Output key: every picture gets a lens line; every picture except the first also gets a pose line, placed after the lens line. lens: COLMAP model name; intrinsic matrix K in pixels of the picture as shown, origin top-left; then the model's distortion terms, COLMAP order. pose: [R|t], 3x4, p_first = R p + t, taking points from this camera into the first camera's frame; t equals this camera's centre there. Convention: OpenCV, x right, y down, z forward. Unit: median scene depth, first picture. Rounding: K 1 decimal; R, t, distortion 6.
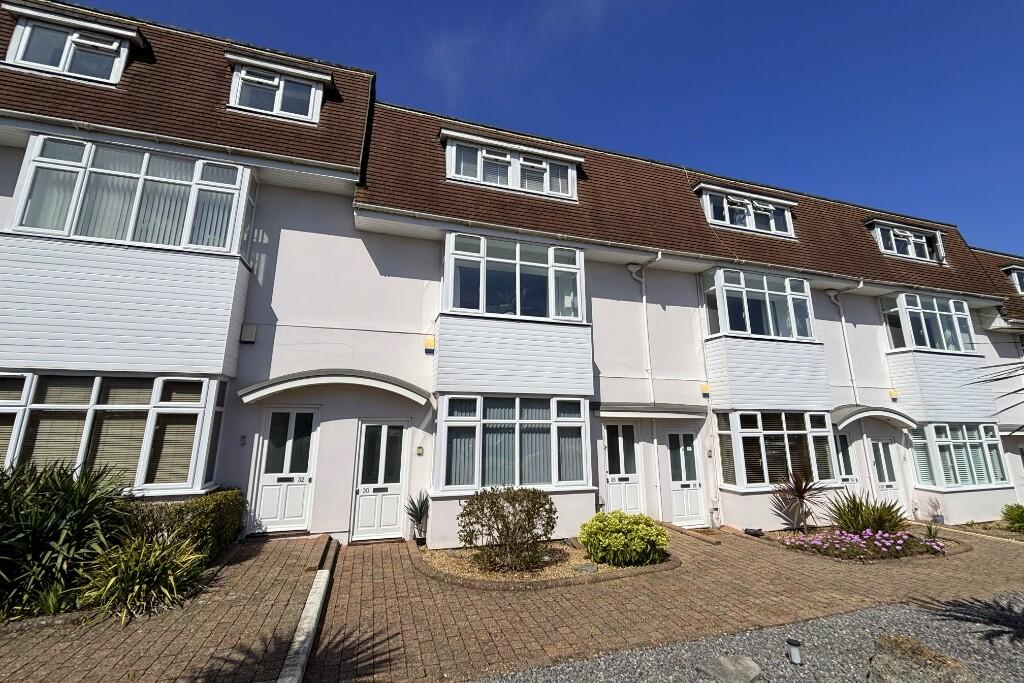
lens RADIAL K [[417.6, 0, 513.3], [0, 417.6, 330.6], [0, 0, 1]] dist [0.001277, -0.000395]
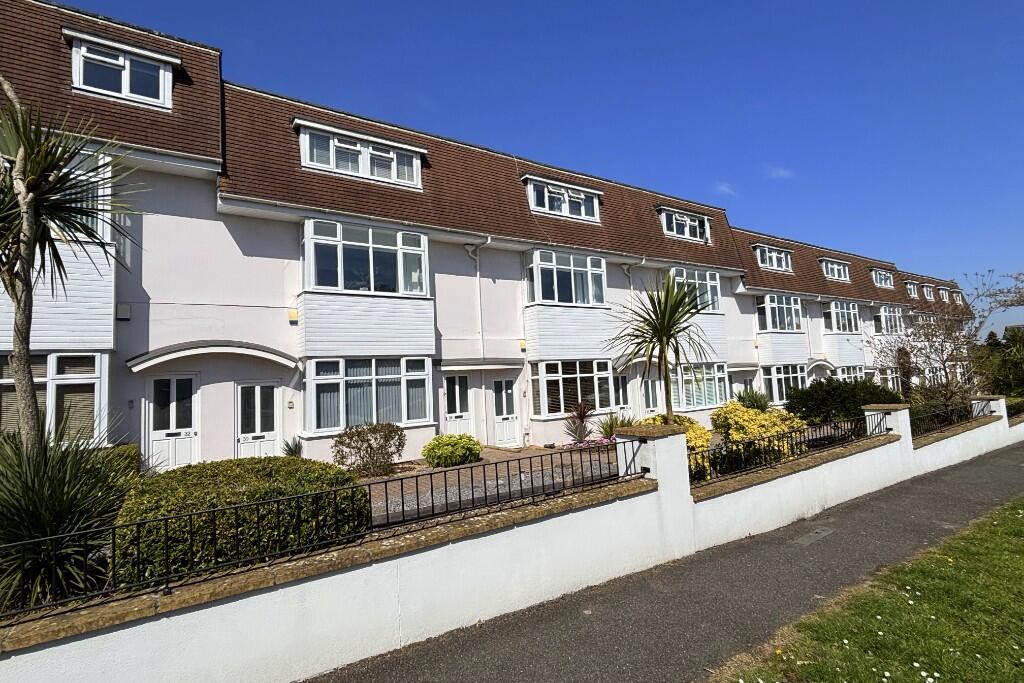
lens RADIAL K [[499.5, 0, 512.0], [0, 499.5, 341.5], [0, 0, 1]] dist [-0.002873, -0.002069]
pose [[0.952542, -0.027947, 0.303120, -0.042047], [-0.015023, 0.990247, 0.138508, -0.092245], [-0.304035, -0.136489, 0.942833, -0.472603]]
